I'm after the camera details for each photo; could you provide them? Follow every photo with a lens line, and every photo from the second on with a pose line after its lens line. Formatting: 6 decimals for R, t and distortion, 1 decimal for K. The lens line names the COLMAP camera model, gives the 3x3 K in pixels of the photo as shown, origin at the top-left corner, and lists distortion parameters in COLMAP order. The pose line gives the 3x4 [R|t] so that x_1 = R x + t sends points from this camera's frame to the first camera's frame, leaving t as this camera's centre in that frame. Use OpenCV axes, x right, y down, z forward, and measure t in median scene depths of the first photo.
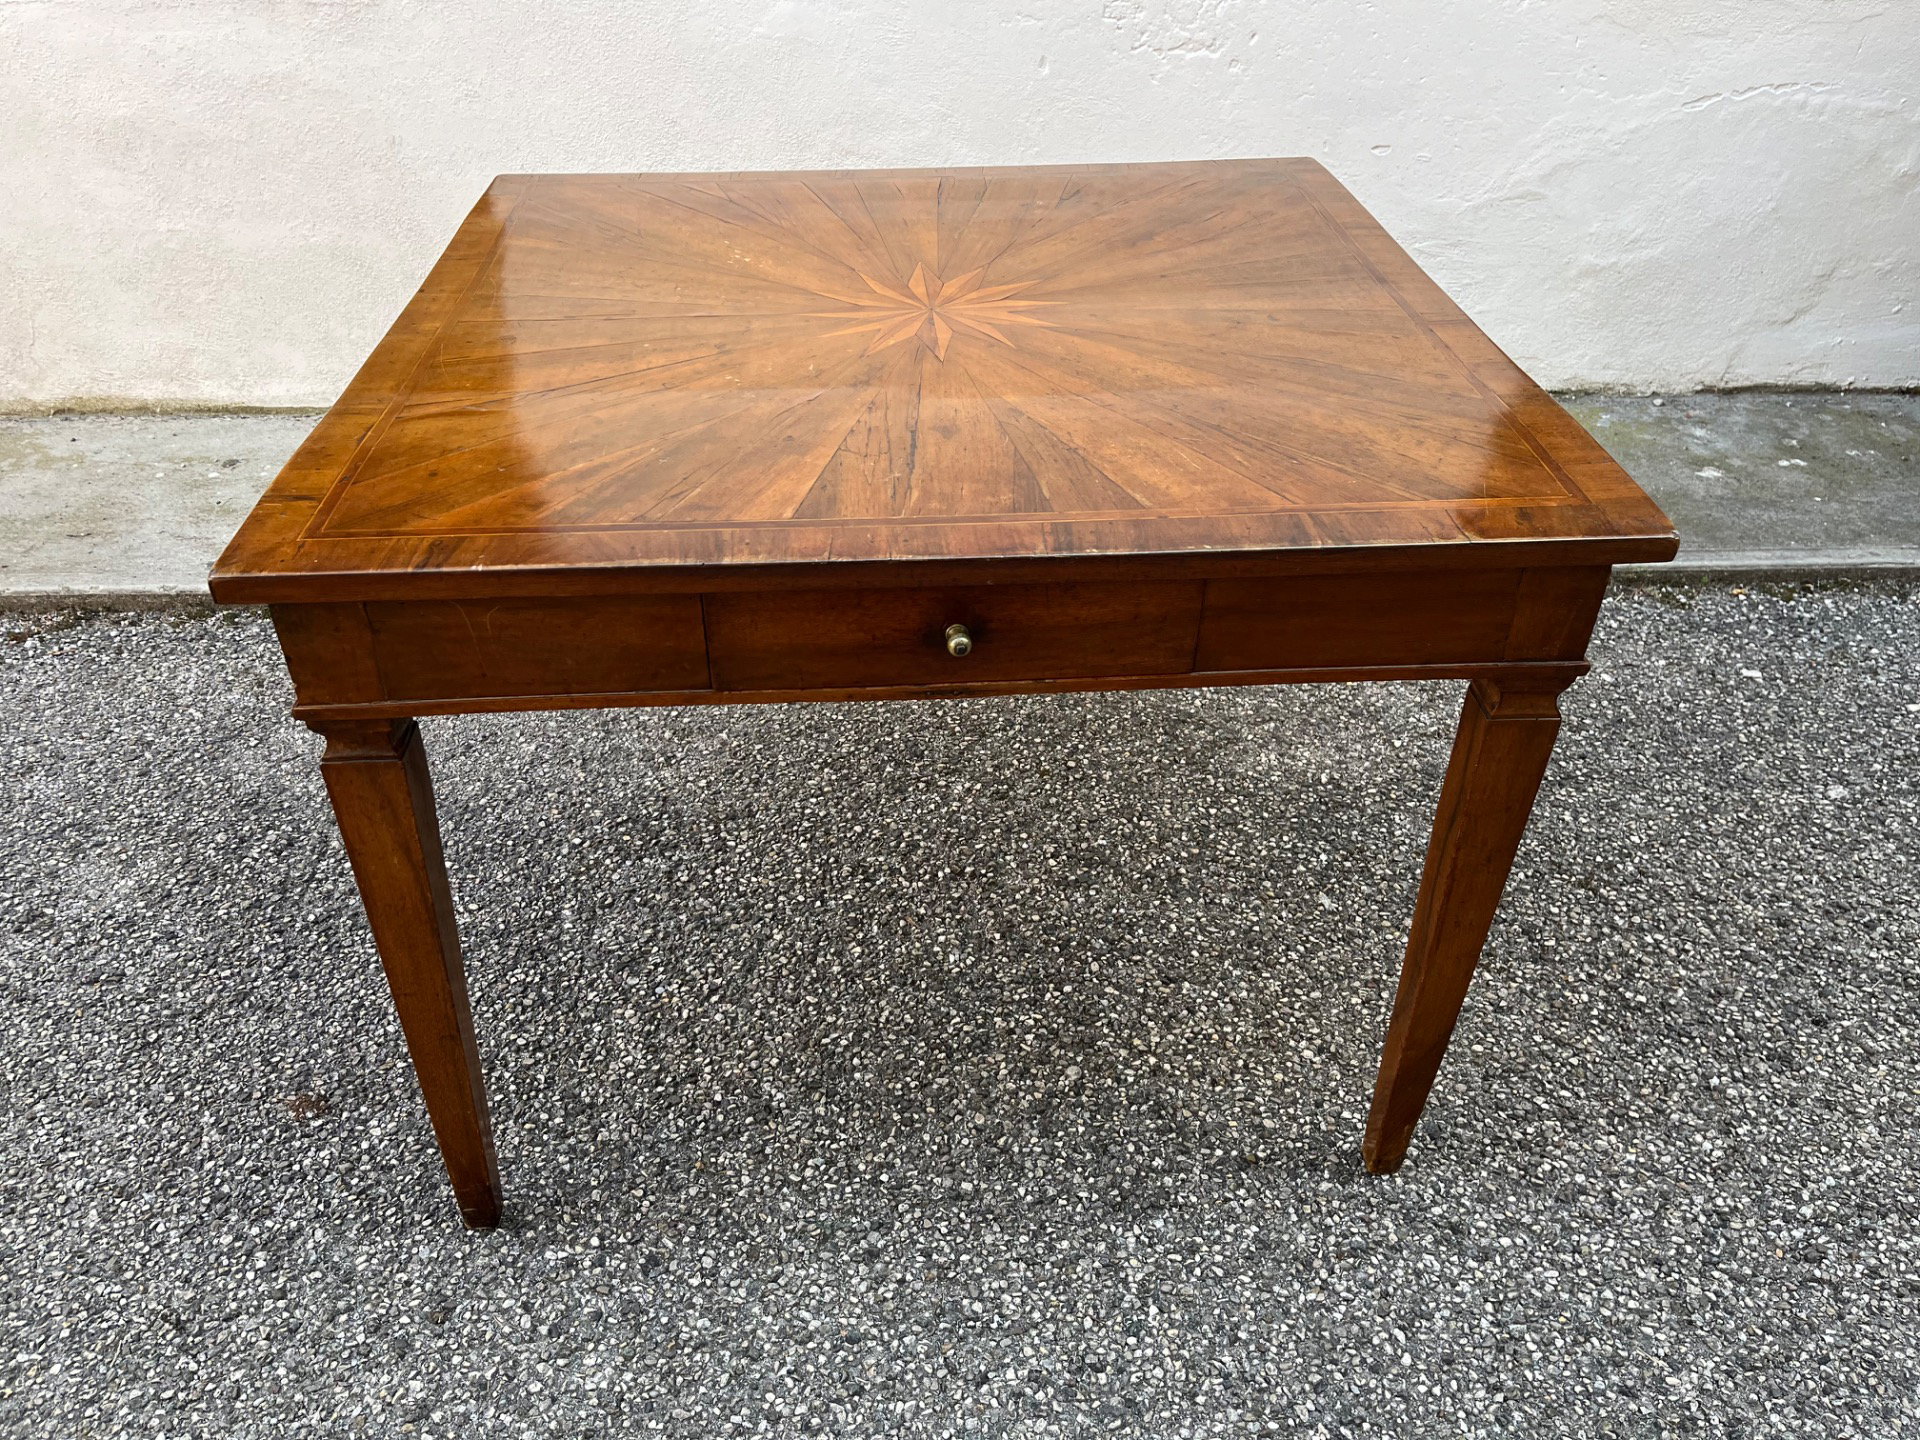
lens RADIAL K [[1462.4, 0, 967.3], [0, 1462.4, 703.4], [0, 0, 1]] dist [0.093941, -0.133570]
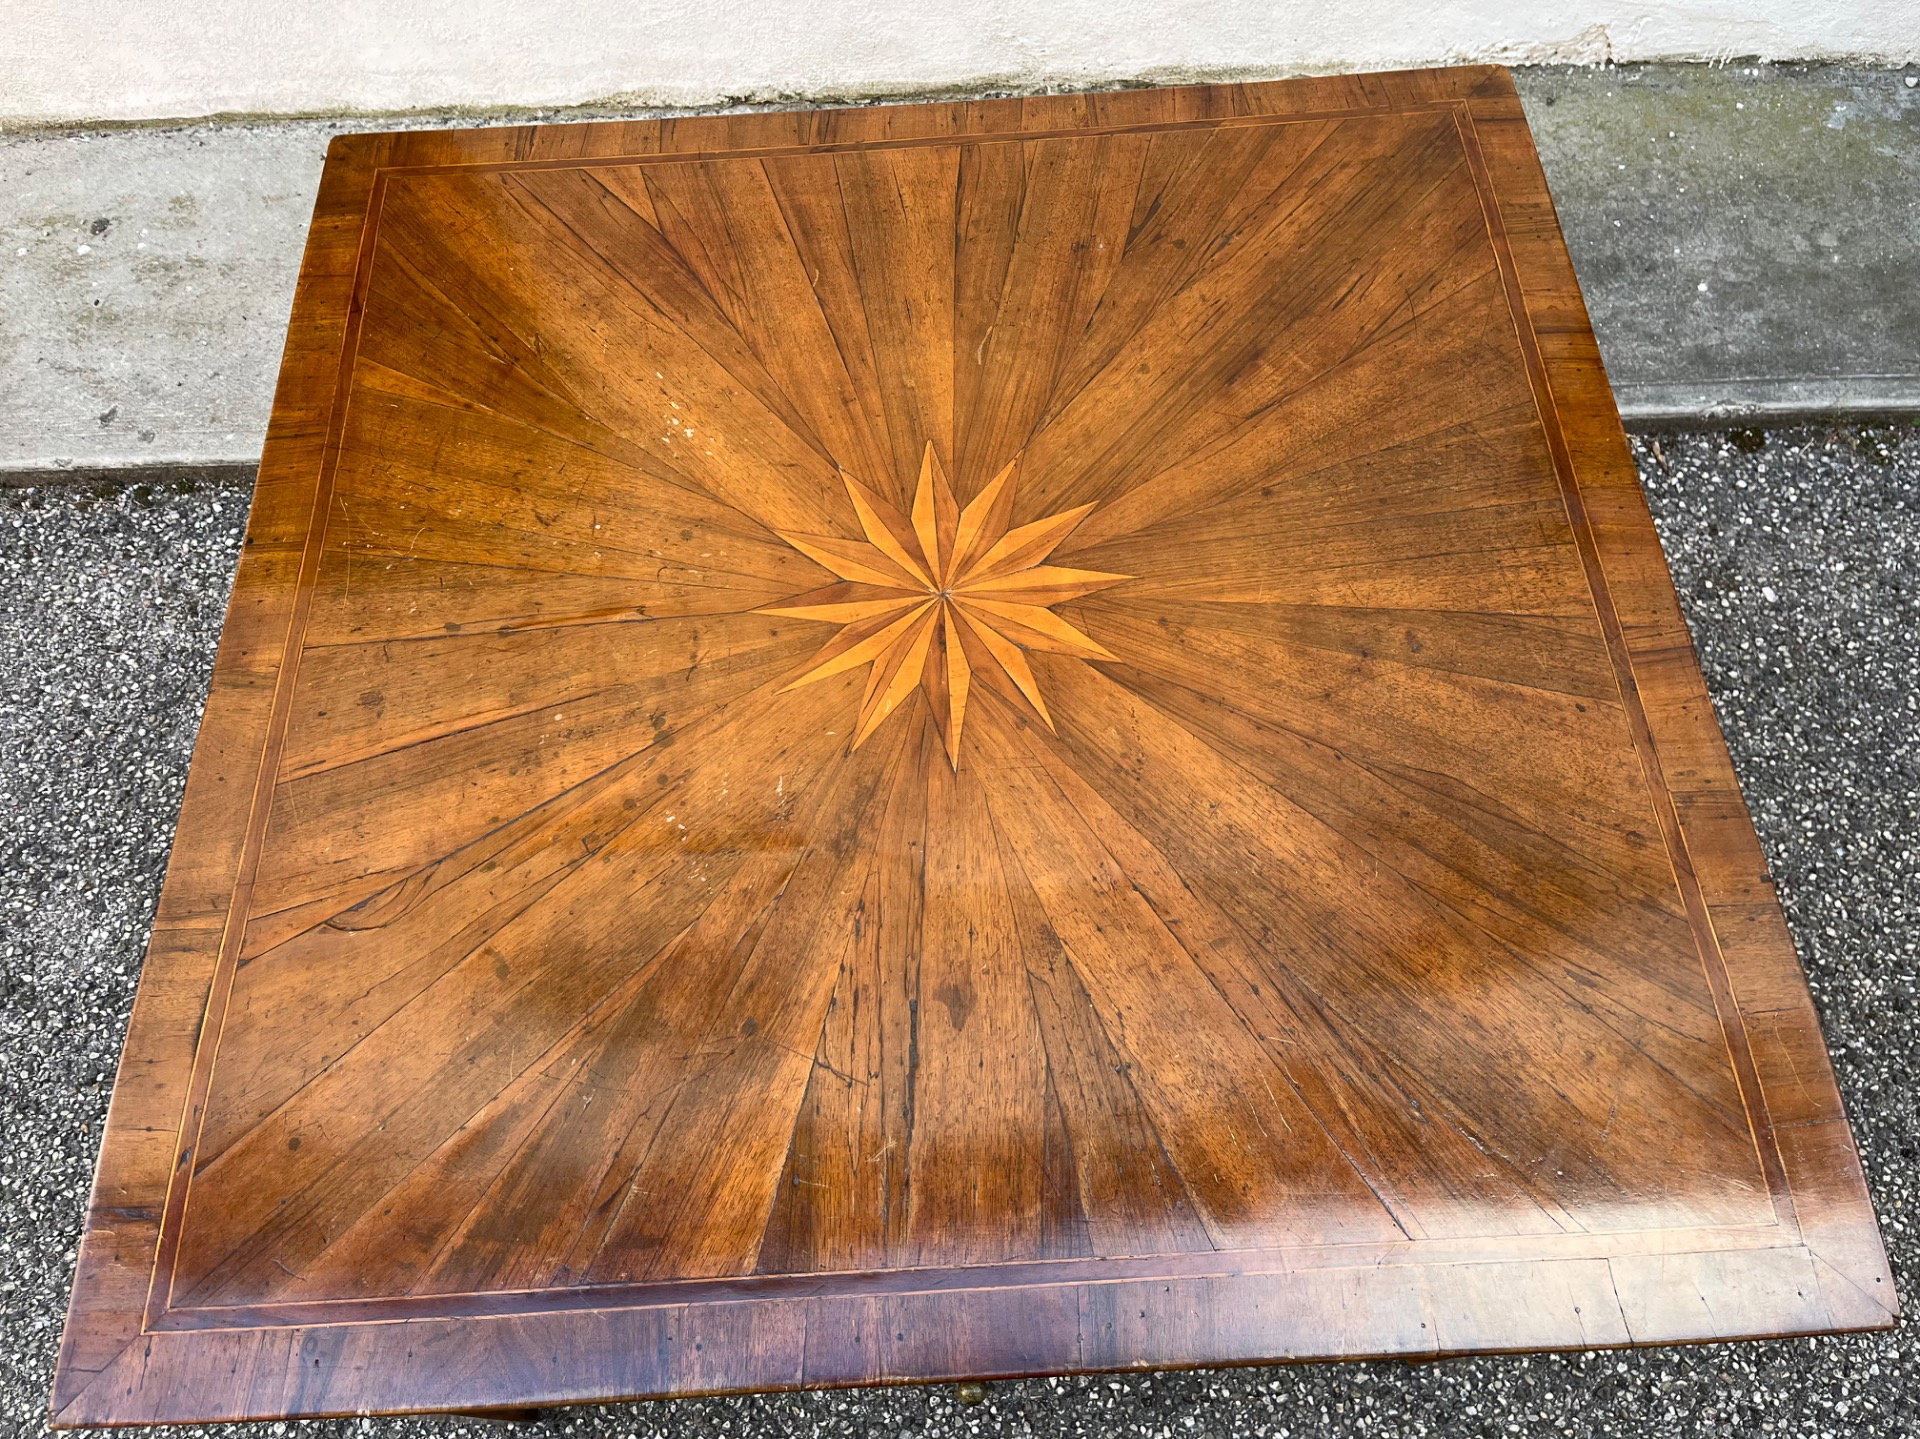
lens RADIAL K [[1469.5, 0, 975.5], [0, 1469.5, 722.8], [0, 0, 1]] dist [0.097671, -0.149121]
pose [[0.999488, 0.003606, -0.031807, 0.014606], [0.011306, 0.889840, 0.456132, -0.515787], [0.029948, -0.456258, 0.889343, 0.303478]]
